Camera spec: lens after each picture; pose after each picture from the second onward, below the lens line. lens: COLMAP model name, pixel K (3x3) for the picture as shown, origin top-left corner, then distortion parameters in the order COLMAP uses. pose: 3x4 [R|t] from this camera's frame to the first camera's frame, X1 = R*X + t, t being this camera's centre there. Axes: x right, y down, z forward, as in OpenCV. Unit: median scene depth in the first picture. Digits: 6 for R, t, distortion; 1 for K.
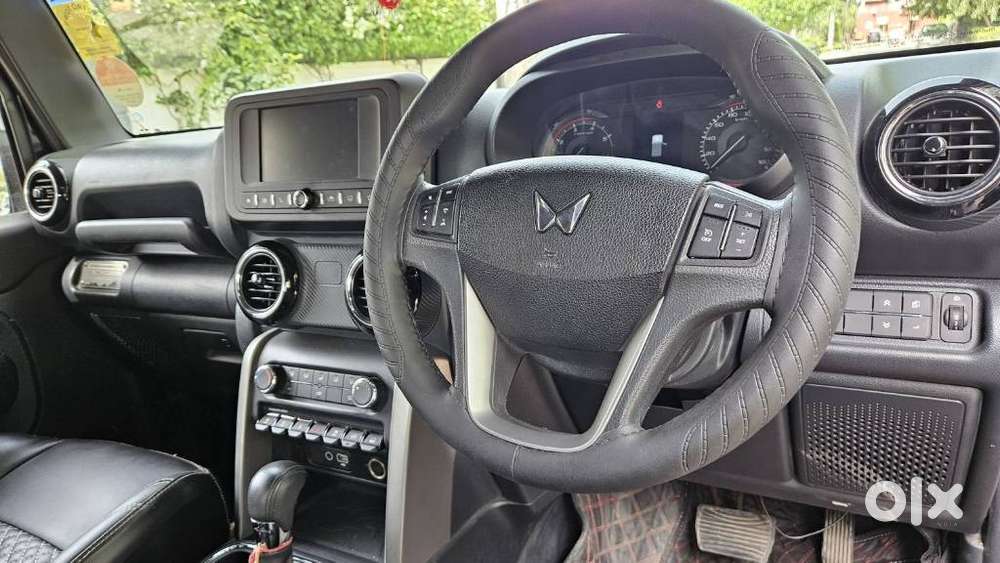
lens RADIAL K [[656.7, 0, 504.4], [0, 656.7, 281.8], [0, 0, 1]] dist [0.071088, -0.061532]
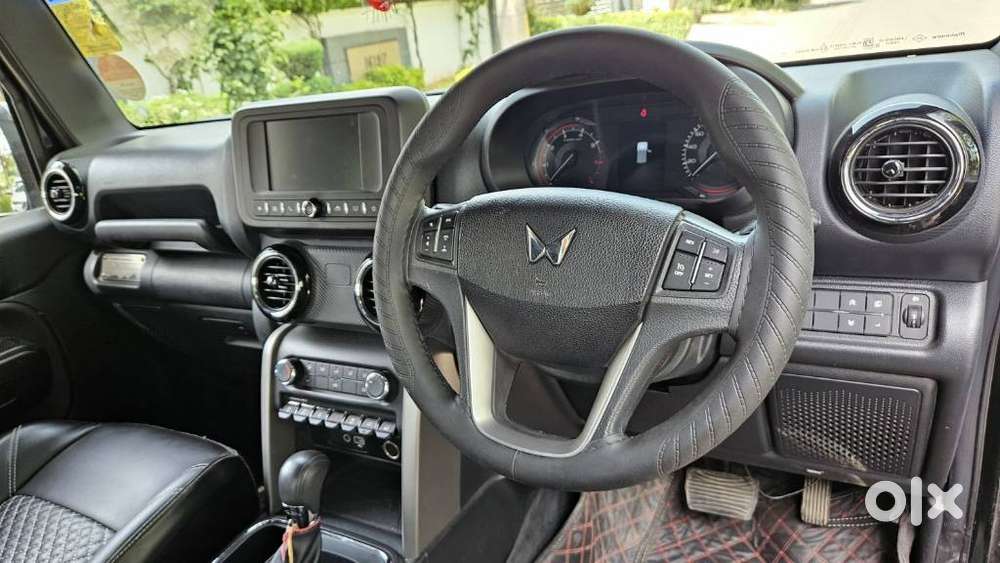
lens RADIAL K [[664.7, 0, 497.8], [0, 664.7, 279.9], [0, 0, 1]] dist [0.074612, -0.066779]
pose [[0.999486, -0.029294, -0.012986, 0.006983], [0.030346, 0.995477, 0.090026, -0.097196], [0.010290, -0.090374, 0.995855, -0.081283]]
